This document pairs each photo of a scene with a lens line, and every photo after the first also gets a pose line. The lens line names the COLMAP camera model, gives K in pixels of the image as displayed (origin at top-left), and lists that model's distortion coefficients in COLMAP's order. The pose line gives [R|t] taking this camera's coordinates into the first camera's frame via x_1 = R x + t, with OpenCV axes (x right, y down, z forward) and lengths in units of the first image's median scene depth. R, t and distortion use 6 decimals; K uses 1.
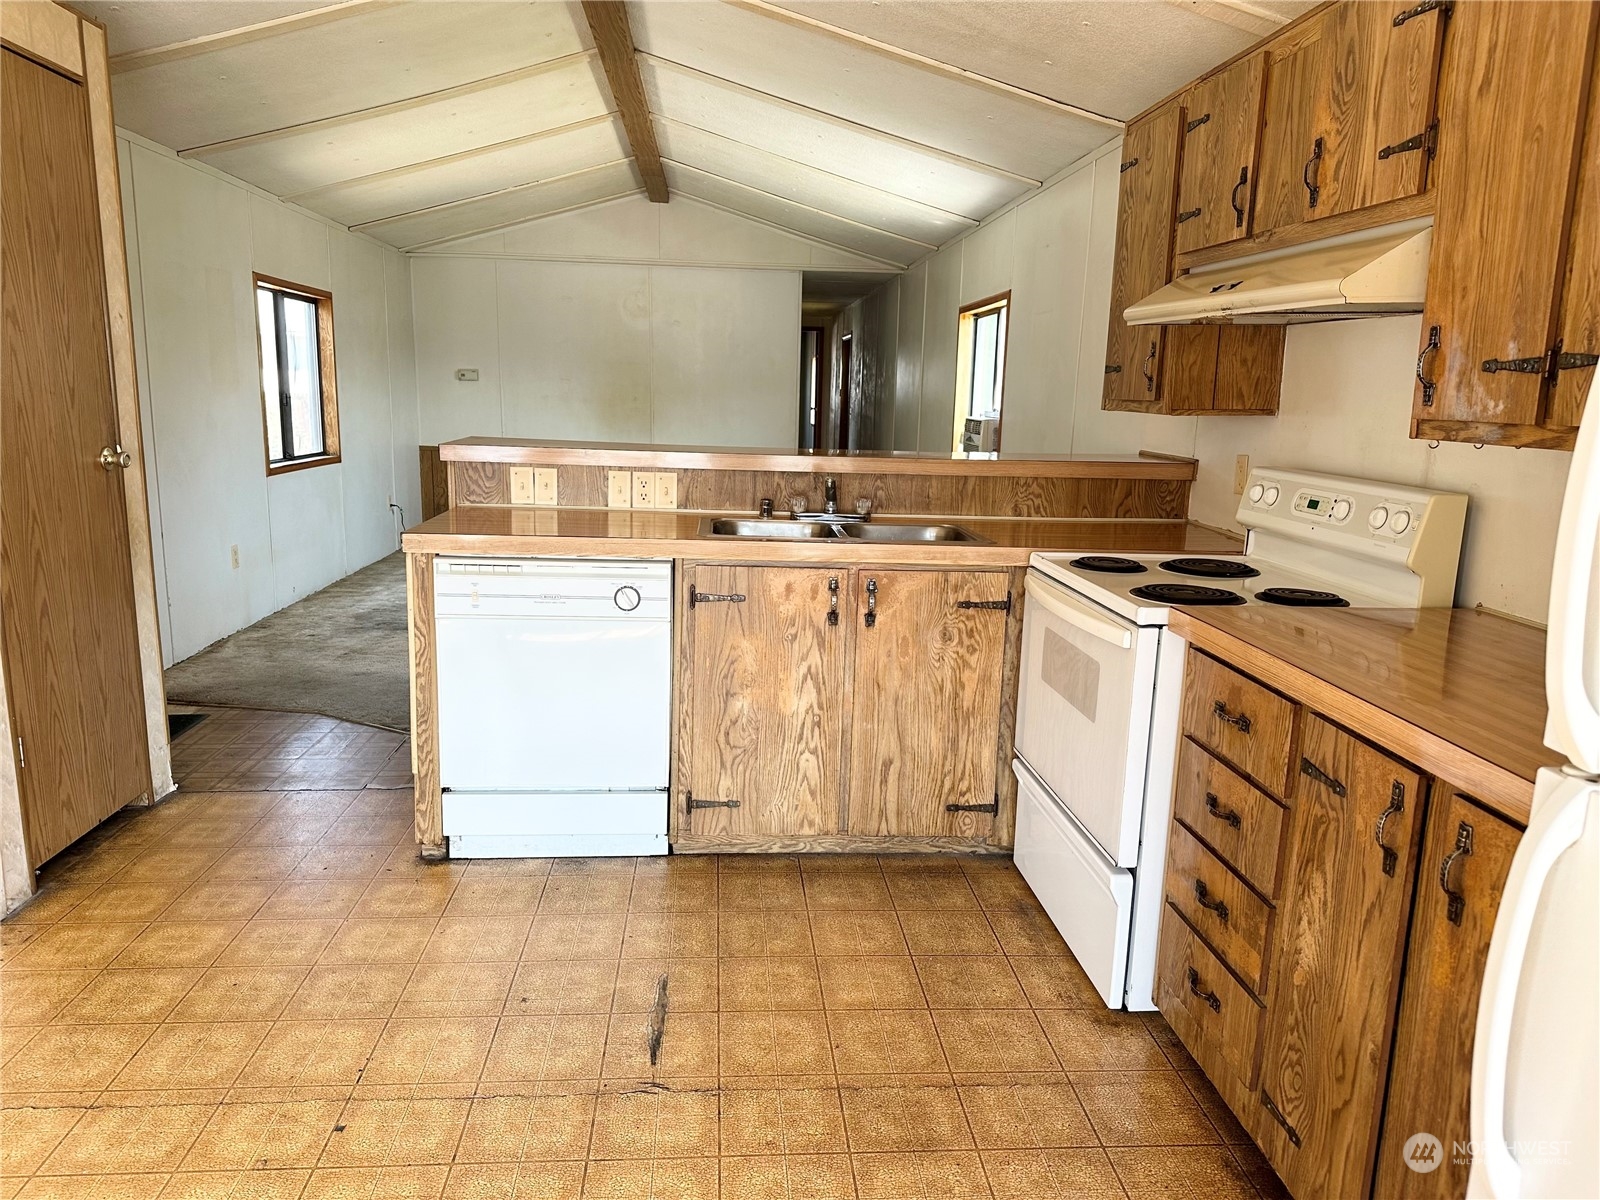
lens RADIAL K [[1128.5, 0, 818.0], [0, 1128.5, 598.2], [0, 0, 1]] dist [0.135386, -0.220617]
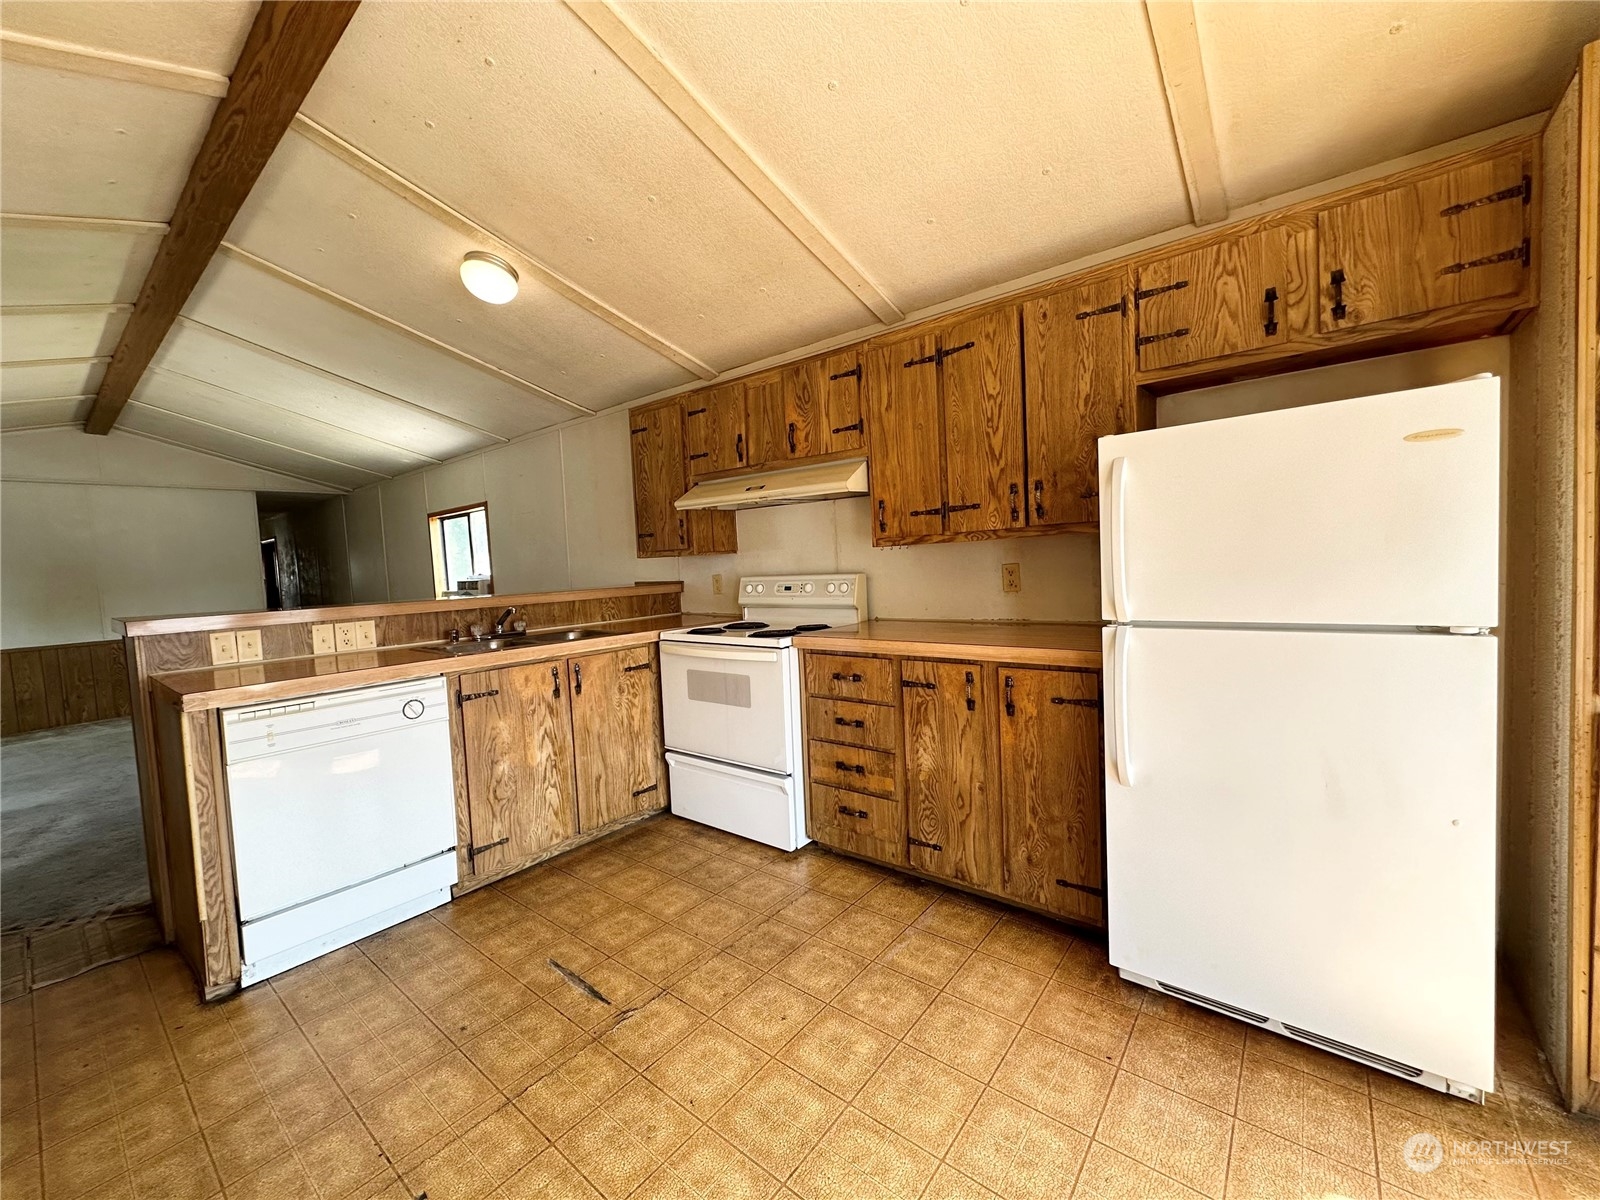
lens RADIAL K [[643.2, 0, 801.6], [0, 643.2, 594.6], [0, 0, 1]] dist [0.000095, 0.000067]
pose [[0.676162, -0.096834, 0.730361, -0.383490], [0.199110, 0.978455, -0.054608, 0.000520], [-0.709337, 0.182346, 0.680875, 0.145997]]
